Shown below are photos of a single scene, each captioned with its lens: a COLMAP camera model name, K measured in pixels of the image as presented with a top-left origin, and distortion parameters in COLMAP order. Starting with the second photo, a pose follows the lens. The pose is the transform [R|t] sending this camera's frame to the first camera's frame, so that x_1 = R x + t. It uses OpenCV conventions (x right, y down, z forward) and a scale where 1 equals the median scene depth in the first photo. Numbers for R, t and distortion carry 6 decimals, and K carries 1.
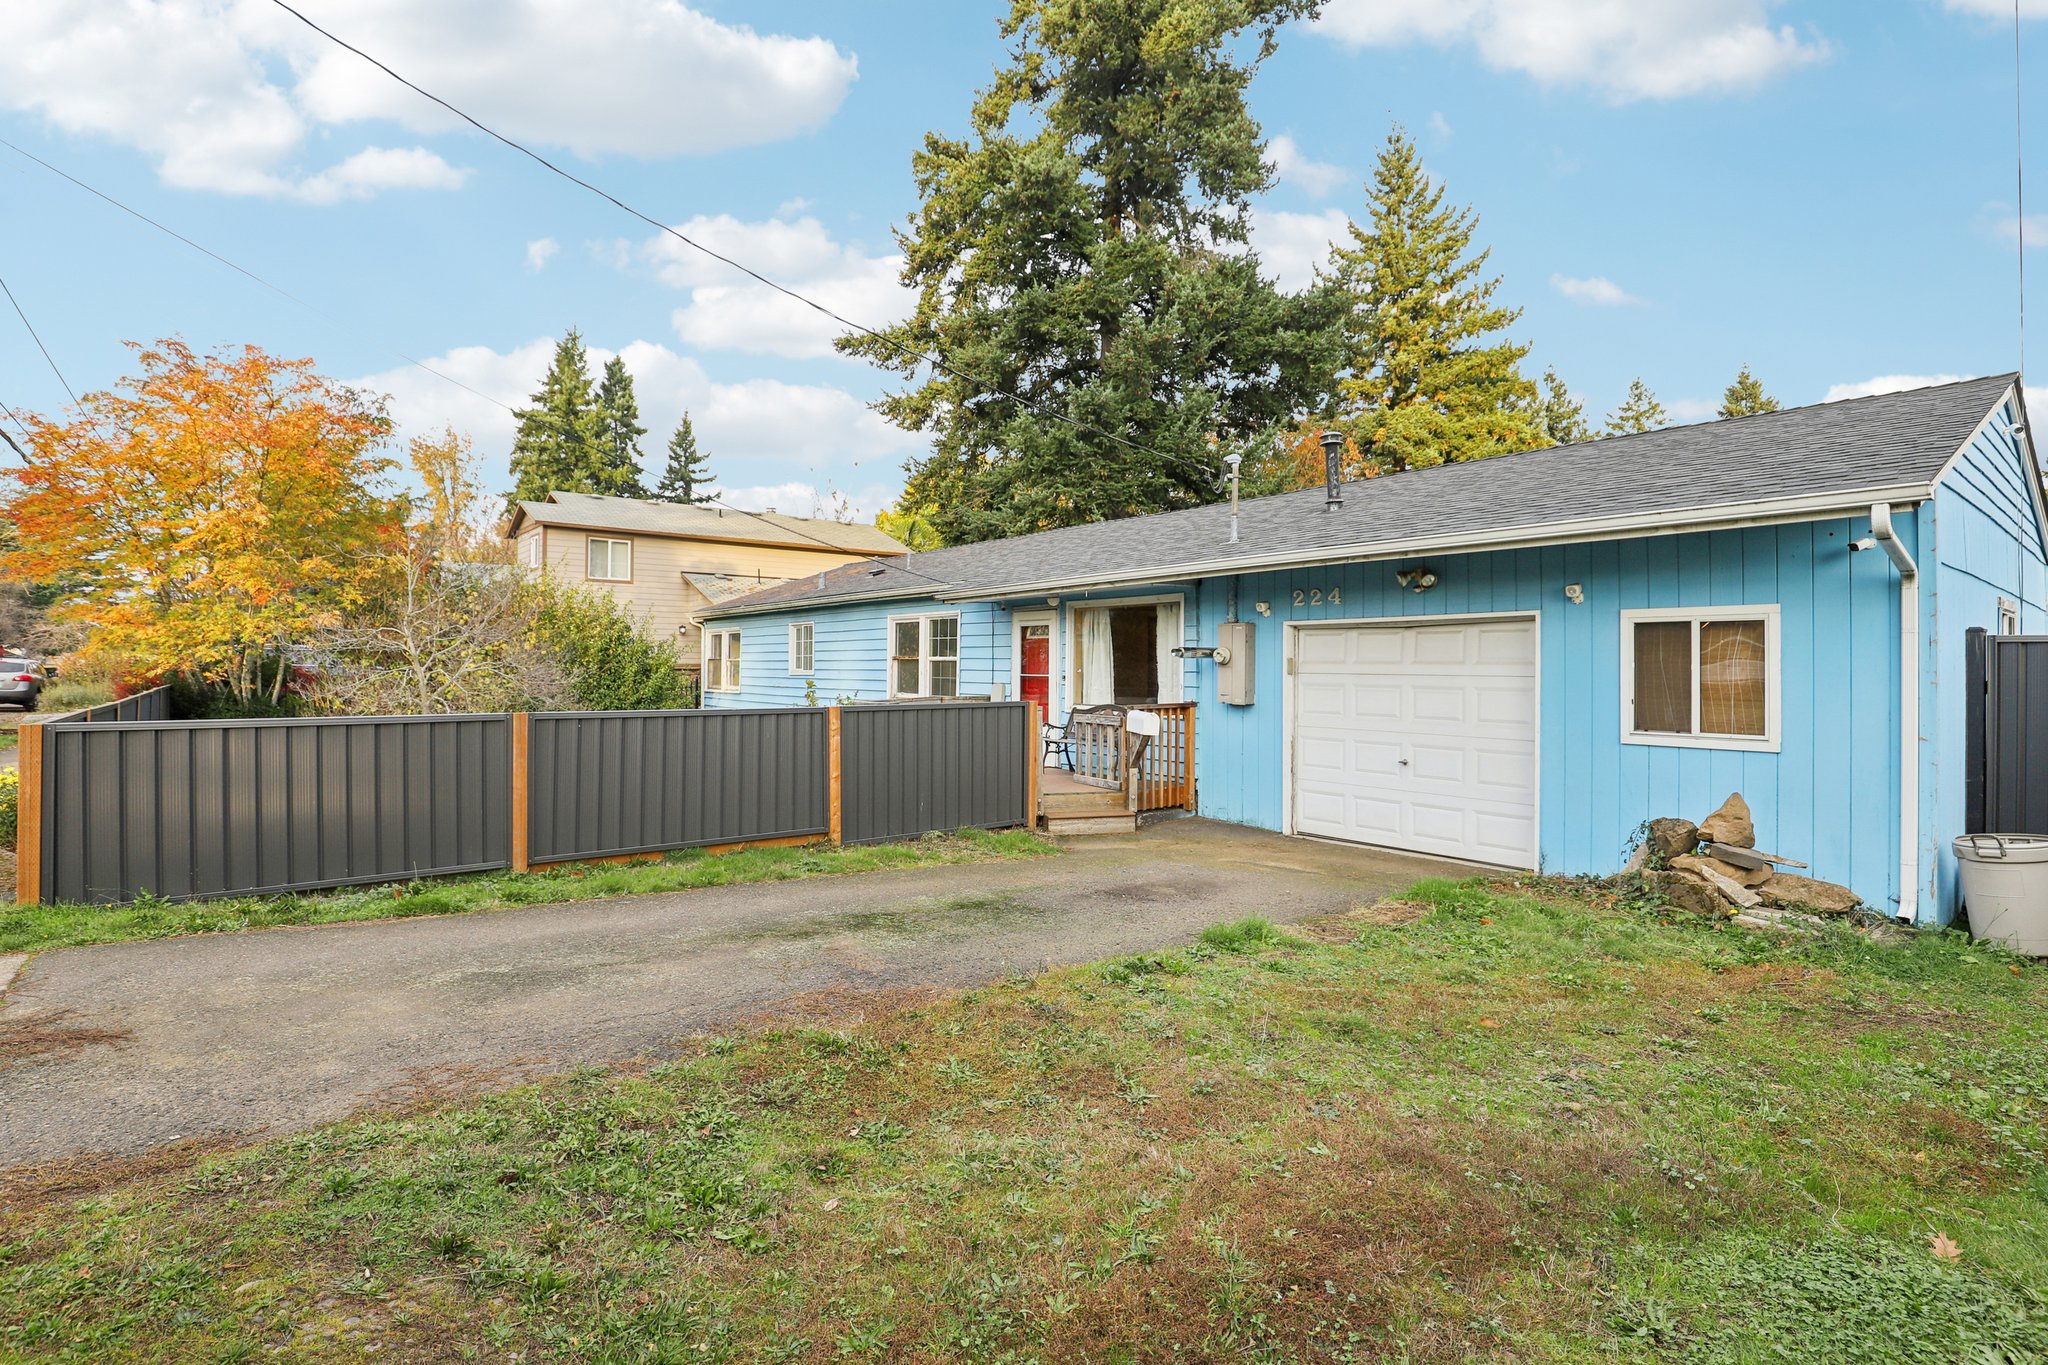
lens RADIAL K [[965.9, 0, 1020.8], [0, 965.9, 673.9], [0, 0, 1]] dist [-0.034973, -0.000054]
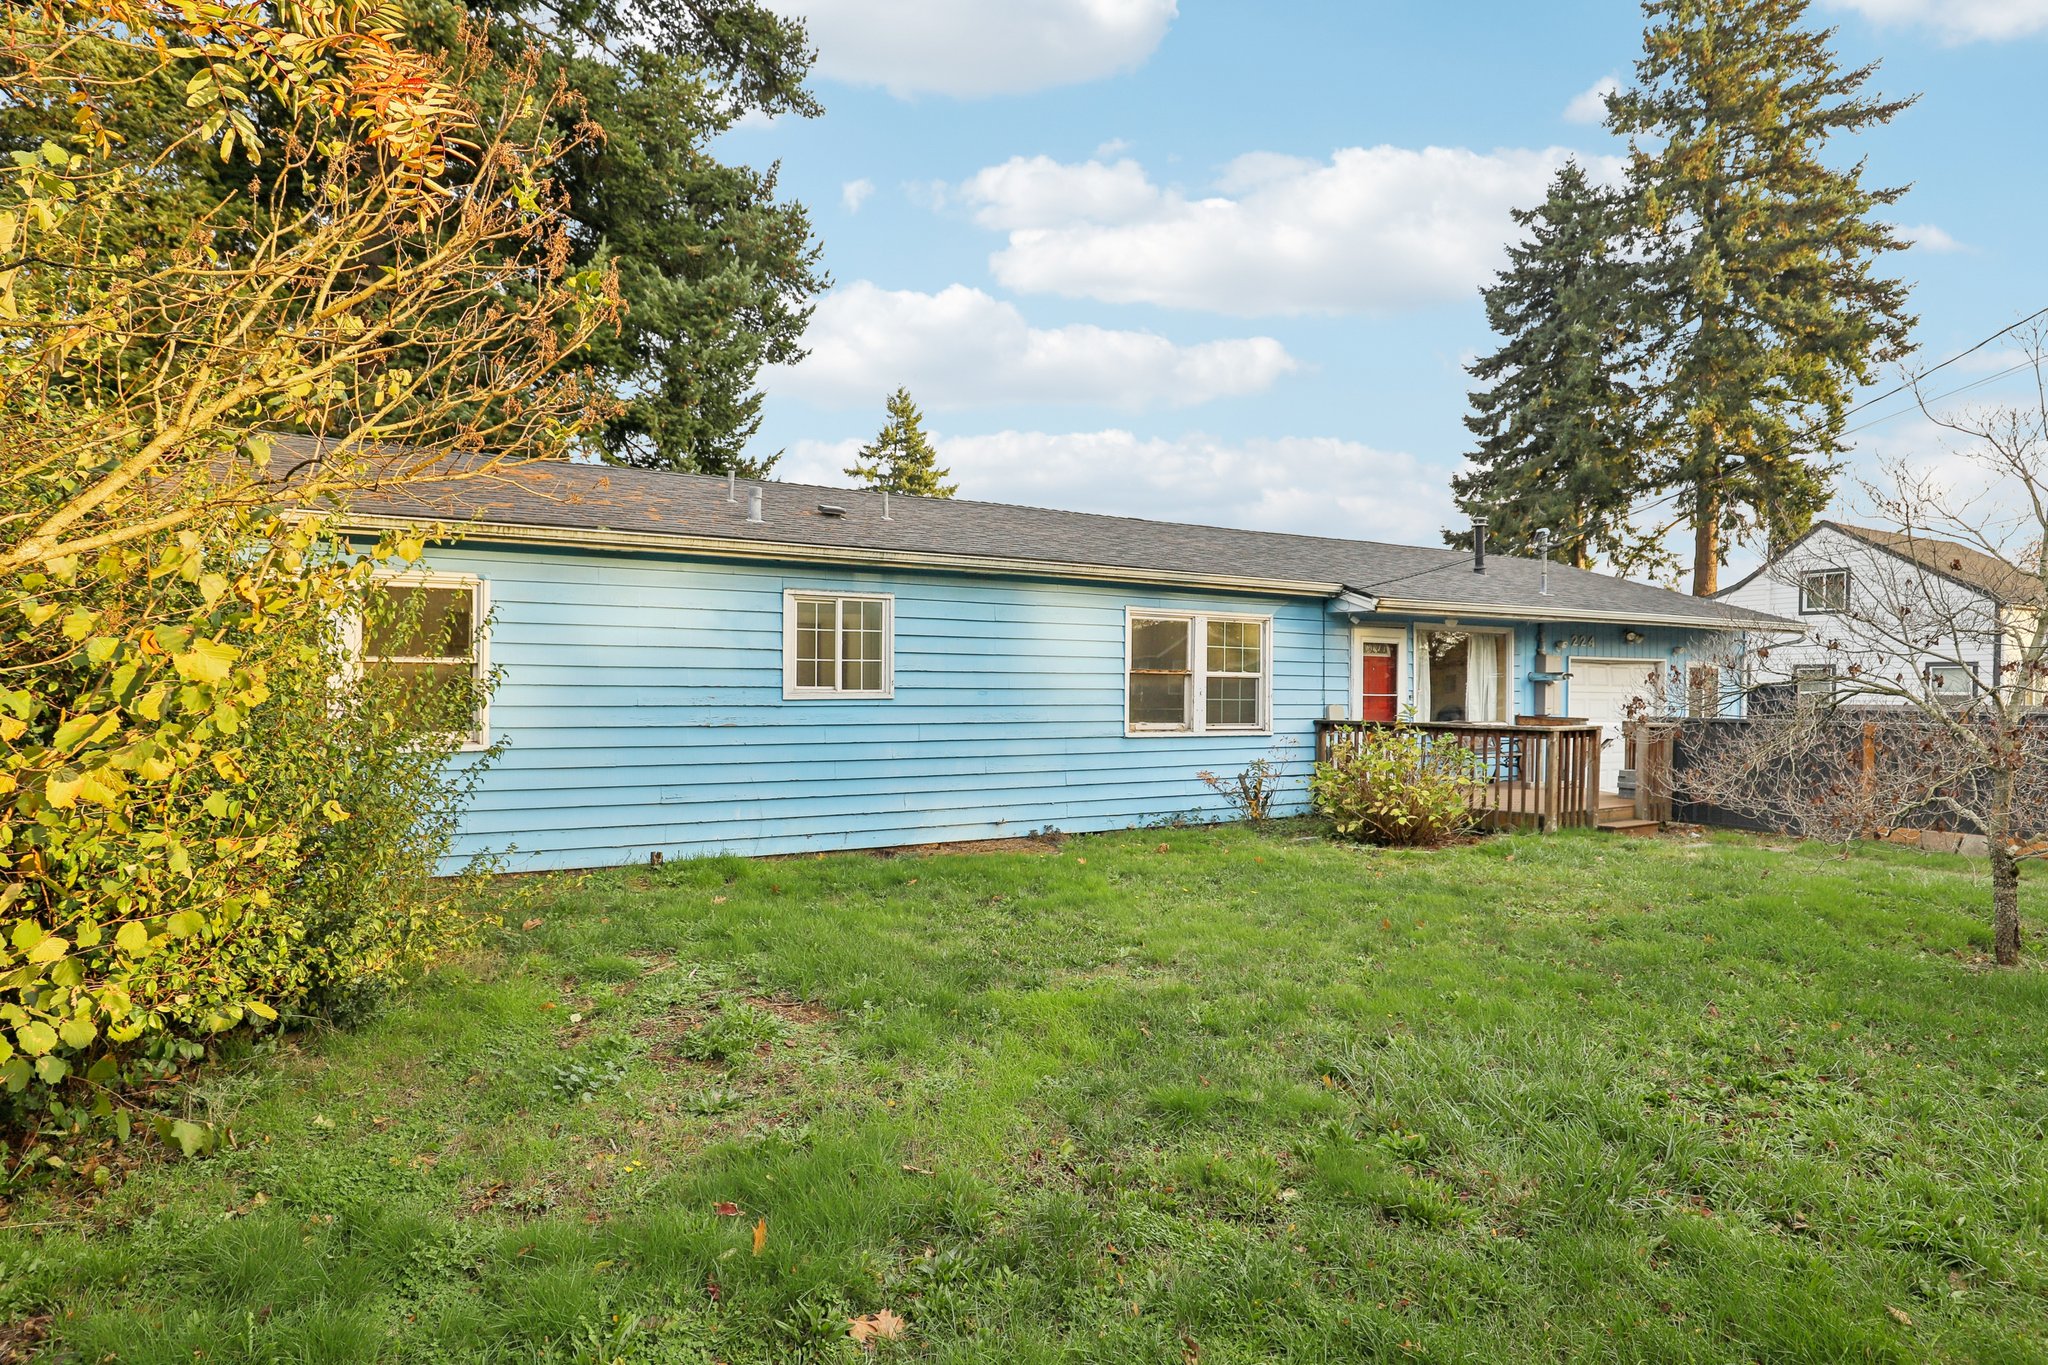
lens RADIAL K [[982.5, 0, 1020.3], [0, 982.5, 702.0], [0, 0, 1]] dist [-0.033938, 0.001204]
pose [[0.193083, -0.013297, 0.981092, -0.468658], [0.003674, 0.999911, 0.012829, -0.002590], [-0.981175, 0.001127, 0.193115, 0.544681]]
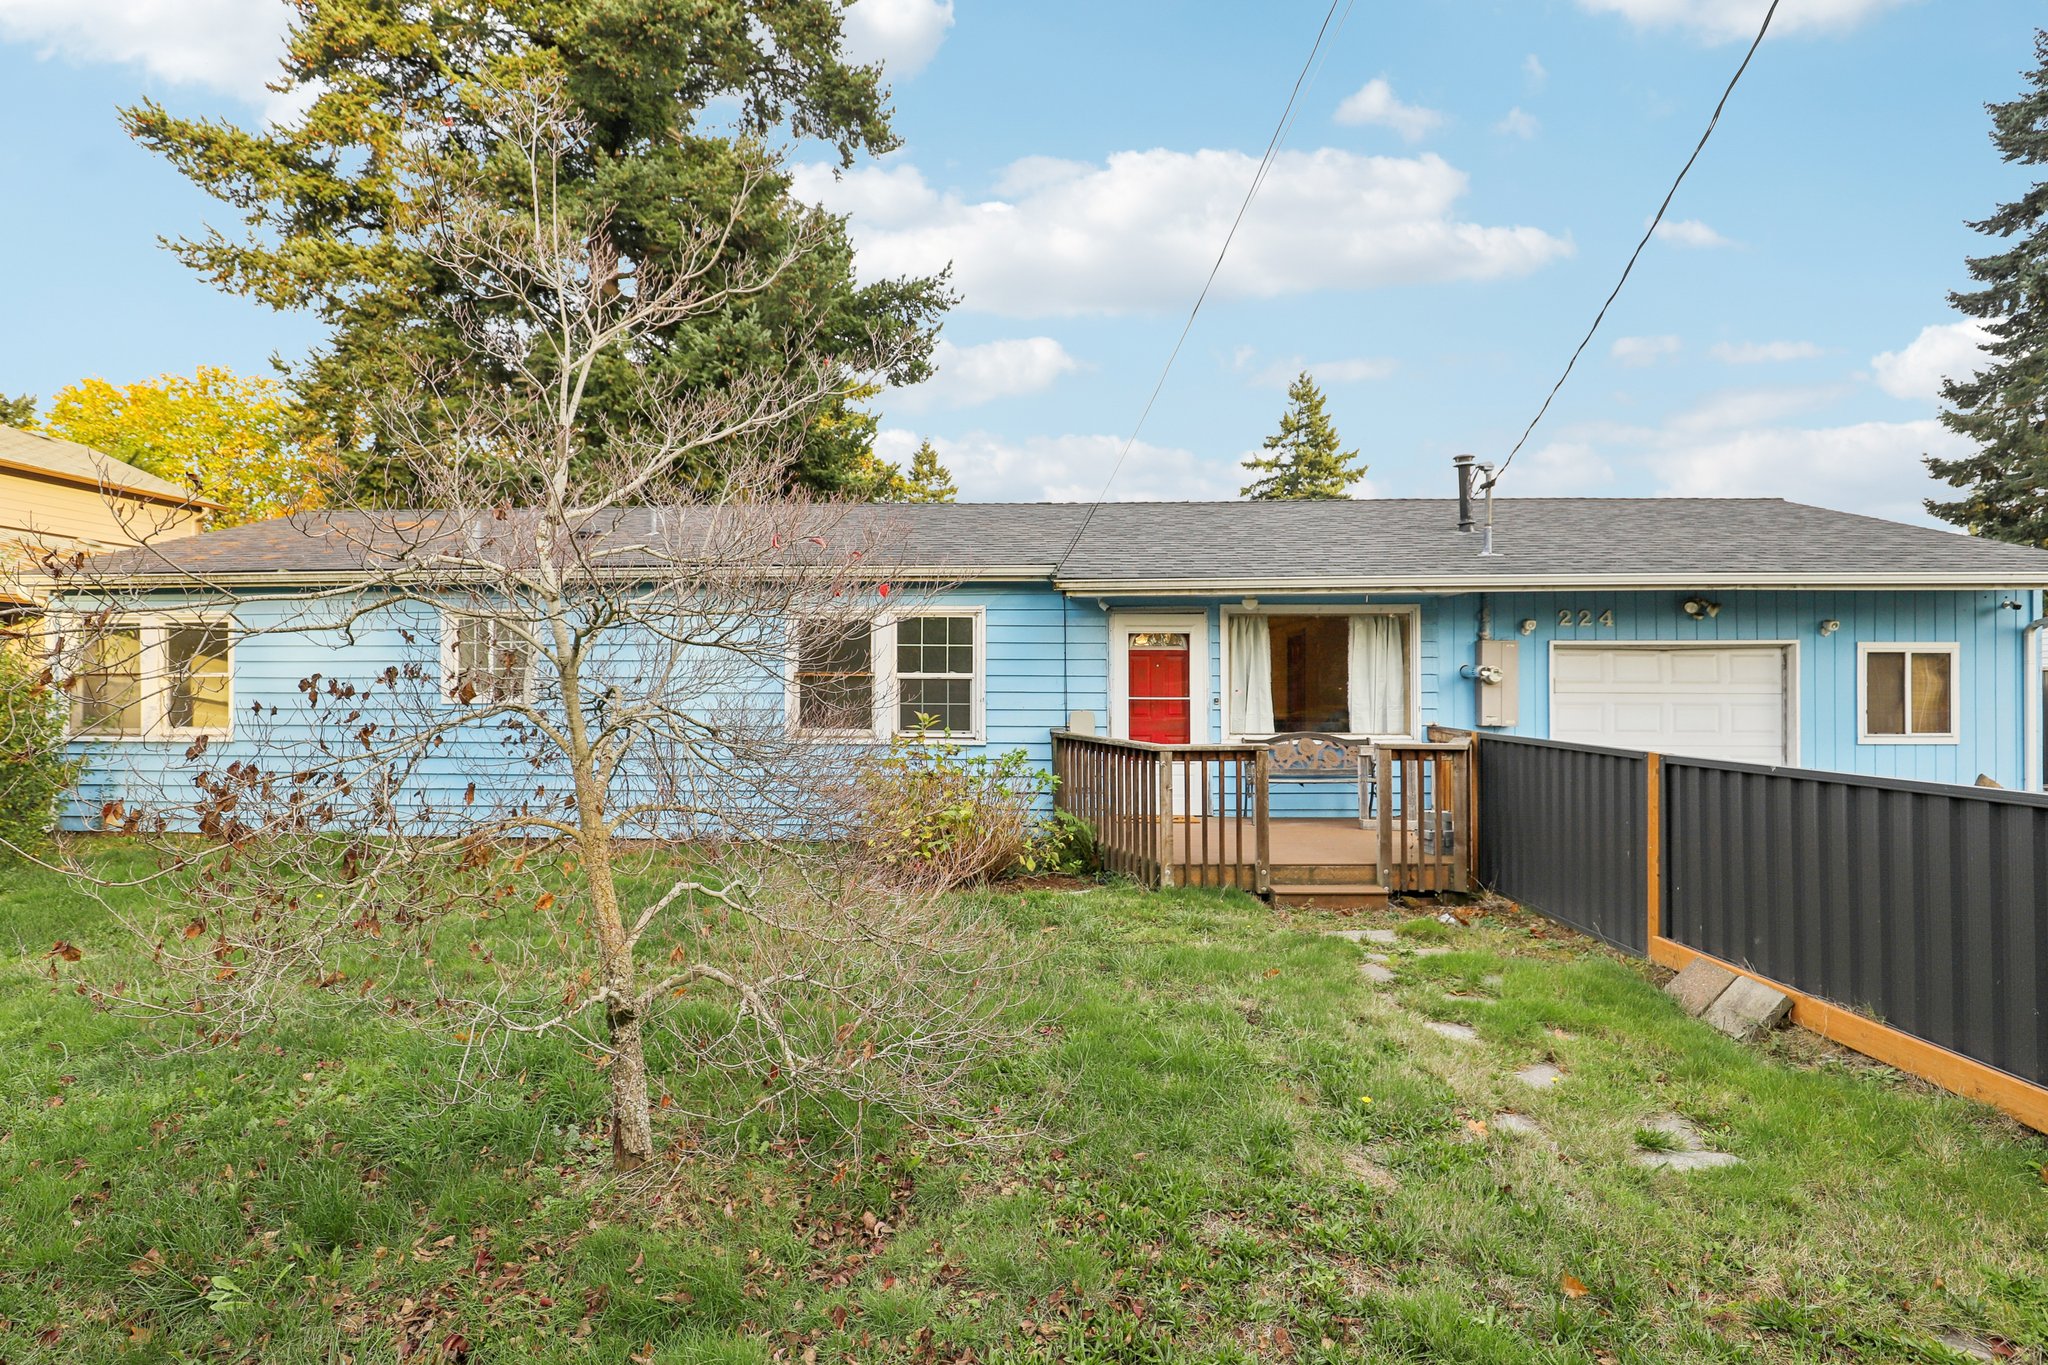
lens RADIAL K [[954.5, 0, 1019.2], [0, 954.5, 692.2], [0, 0, 1]] dist [-0.030068, 0.001142]
pose [[0.656568, -0.011673, 0.754176, -0.292824], [0.008445, 0.999931, 0.008125, -0.005034], [-0.754219, 0.001034, 0.656622, 0.276692]]
